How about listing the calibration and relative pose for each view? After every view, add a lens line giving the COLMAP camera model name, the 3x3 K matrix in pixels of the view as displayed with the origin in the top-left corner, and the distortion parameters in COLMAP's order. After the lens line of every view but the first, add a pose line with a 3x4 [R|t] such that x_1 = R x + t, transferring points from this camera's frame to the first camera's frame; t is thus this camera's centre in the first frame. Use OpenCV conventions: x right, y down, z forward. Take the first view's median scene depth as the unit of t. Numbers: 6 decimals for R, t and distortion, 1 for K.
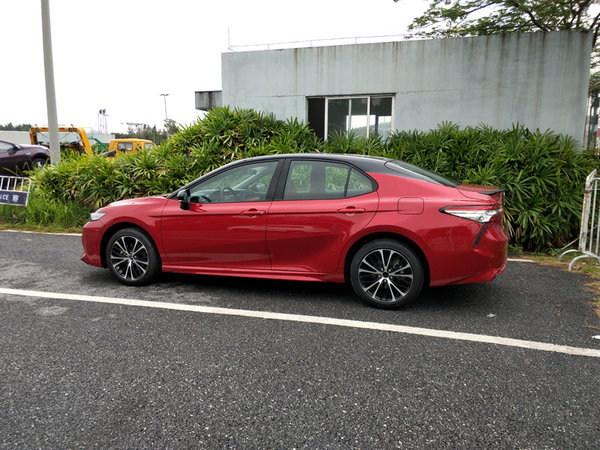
lens RADIAL K [[446.1, 0, 300.0], [0, 446.1, 225.0], [0, 0, 1]] dist [0.006872, 0.001068]
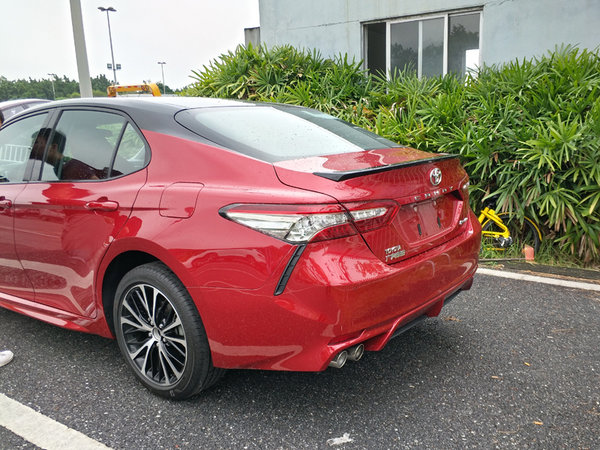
lens RADIAL K [[536.9, 0, 300.5], [0, 536.9, 242.0], [0, 0, 1]] dist [0.008755, 0.020148]
pose [[0.966567, 0.034714, -0.254054, 0.450854], [-0.013635, 0.996350, 0.084267, -0.041597], [0.256052, -0.077985, 0.963512, 0.407368]]
